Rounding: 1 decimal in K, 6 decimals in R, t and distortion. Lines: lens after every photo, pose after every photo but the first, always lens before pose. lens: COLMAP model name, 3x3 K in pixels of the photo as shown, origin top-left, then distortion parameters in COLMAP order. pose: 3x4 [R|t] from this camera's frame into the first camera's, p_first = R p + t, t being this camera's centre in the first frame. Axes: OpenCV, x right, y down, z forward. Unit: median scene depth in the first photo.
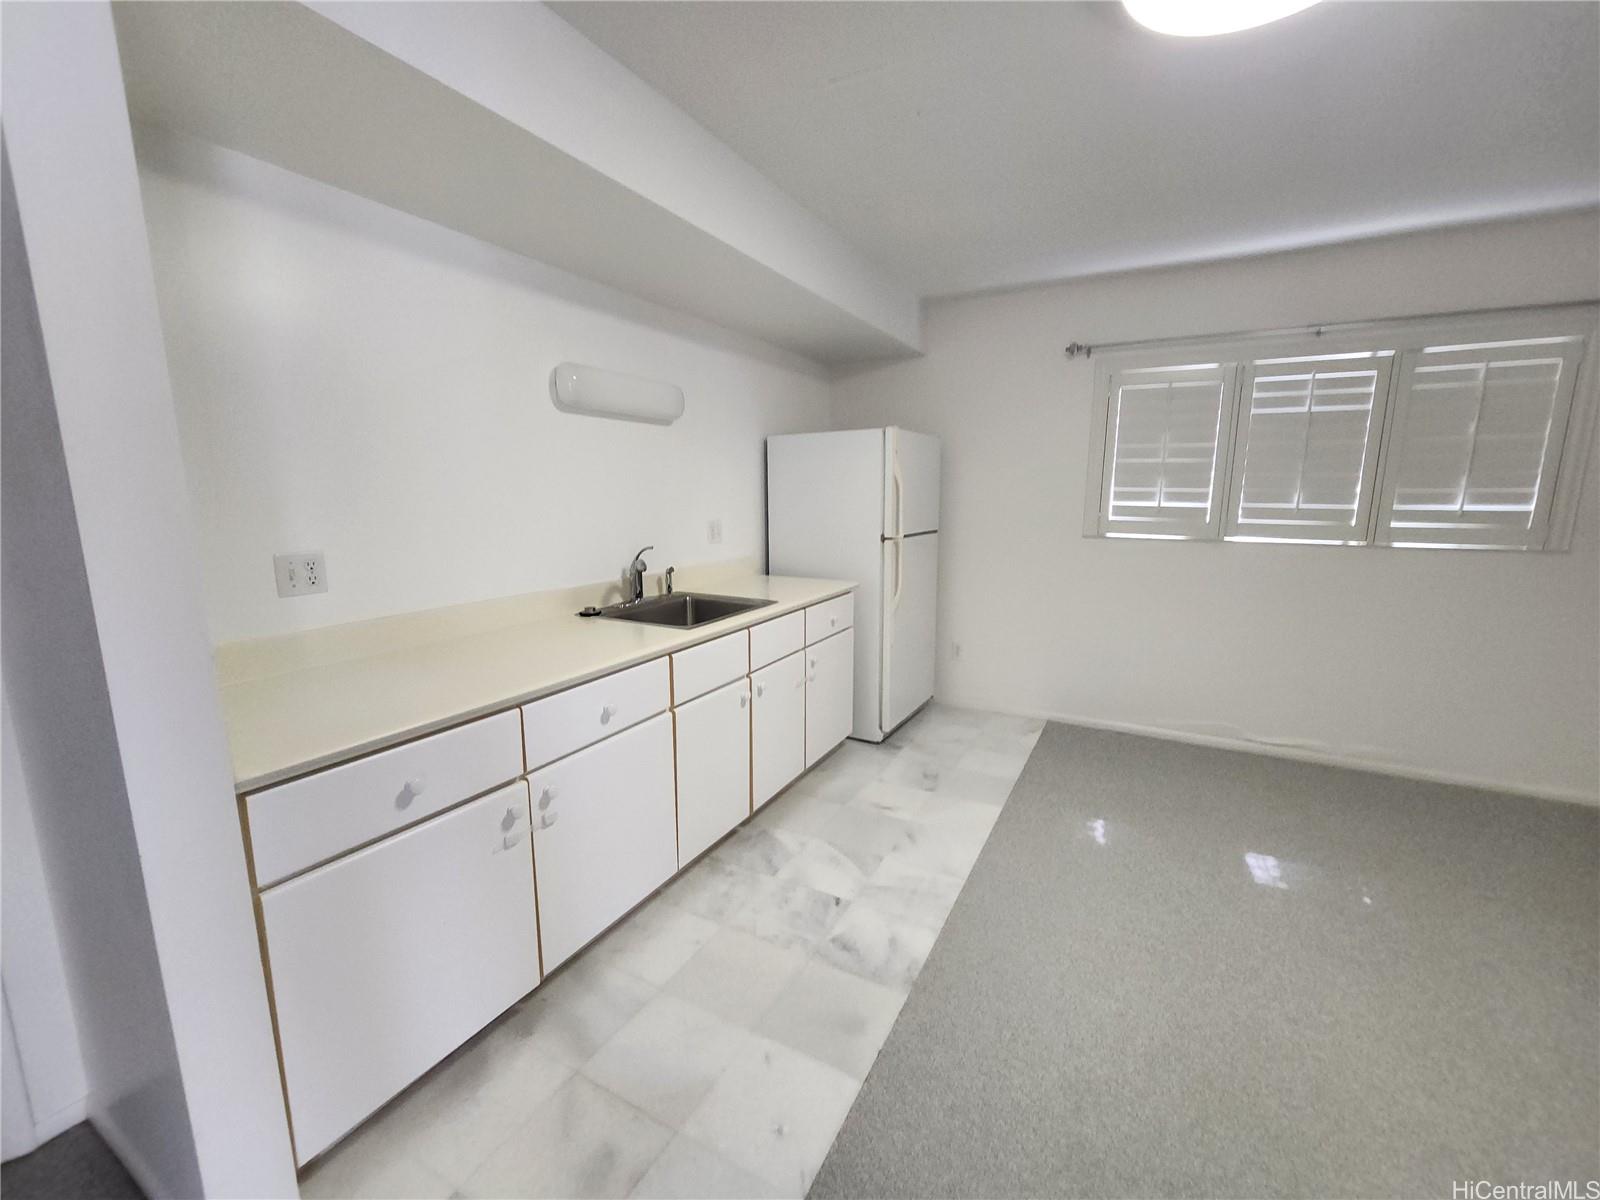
lens RADIAL K [[662.3, 0, 800.1], [0, 662.3, 598.2], [0, 0, 1]] dist [-0.001351, 0.000483]
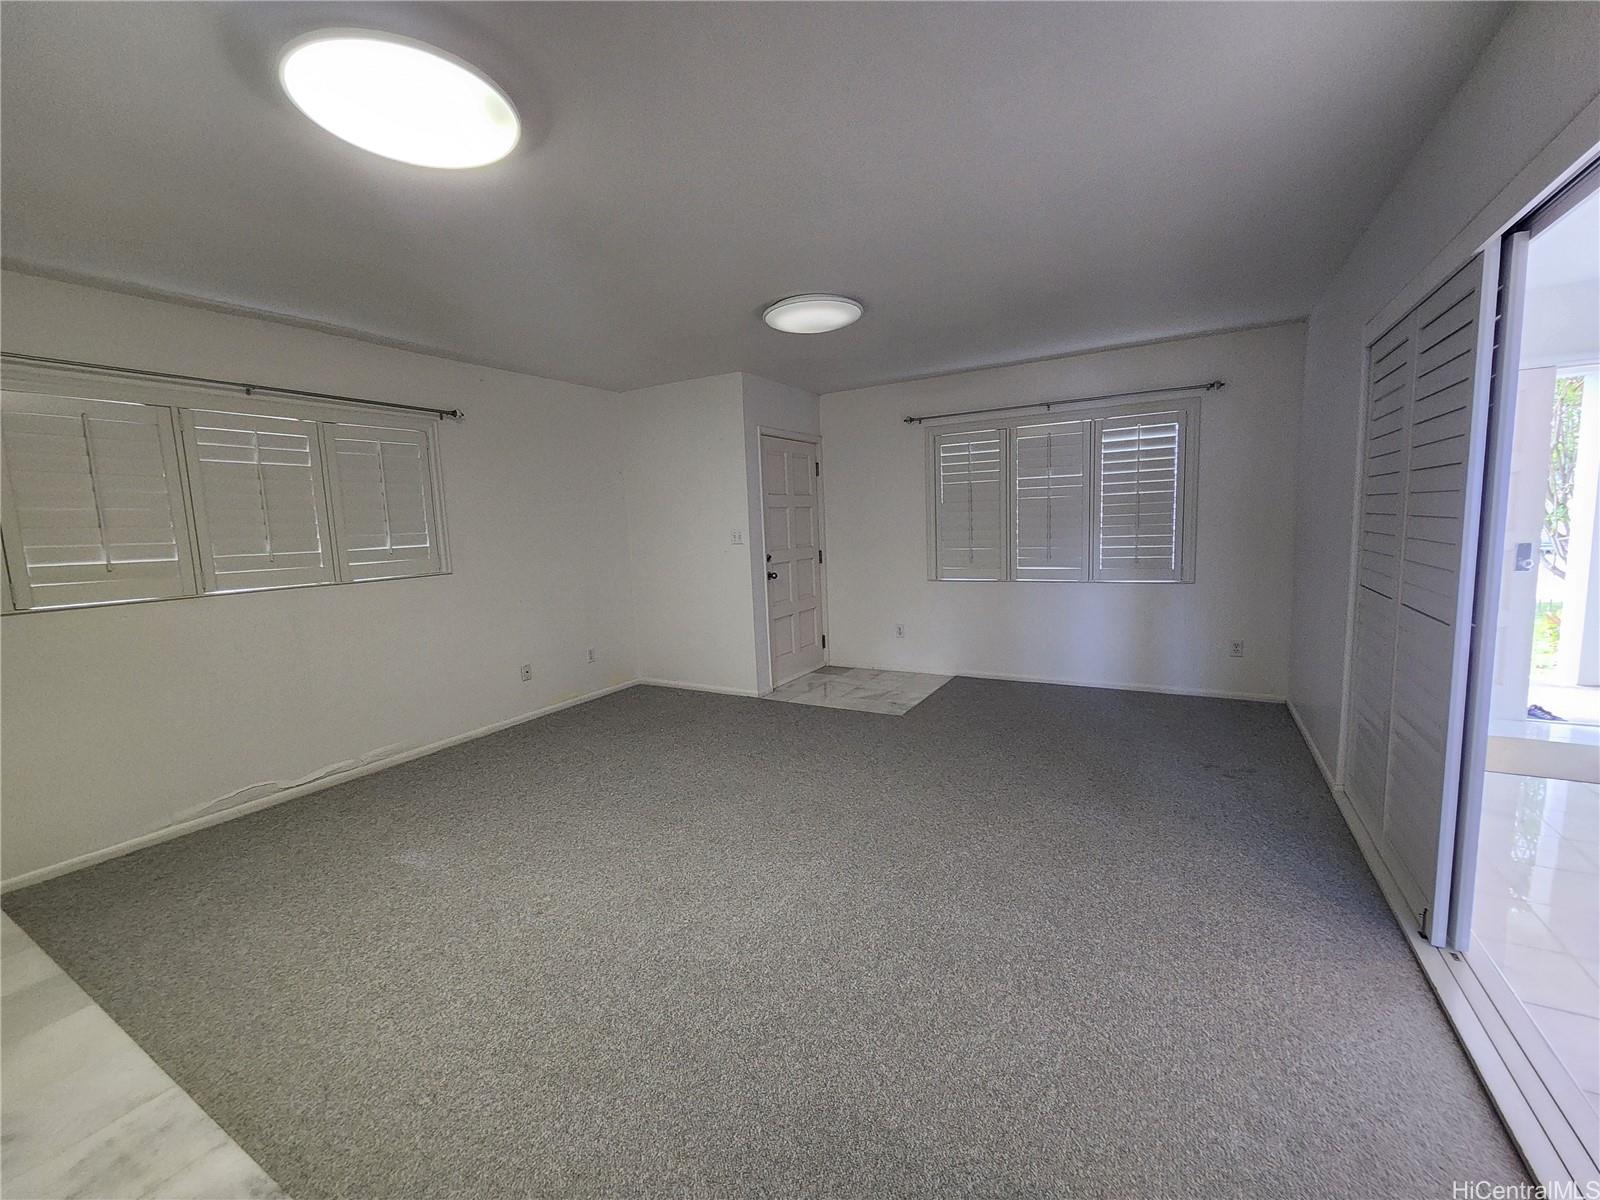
lens RADIAL K [[662.3, 0, 801.4], [0, 662.3, 601.3], [0, 0, 1]] dist [-0.001351, 0.000483]
pose [[0.008471, -0.116812, 0.993118, -0.295673], [0.204730, 0.972318, 0.112619, -0.013600], [-0.978782, 0.202367, 0.032151, 0.170580]]
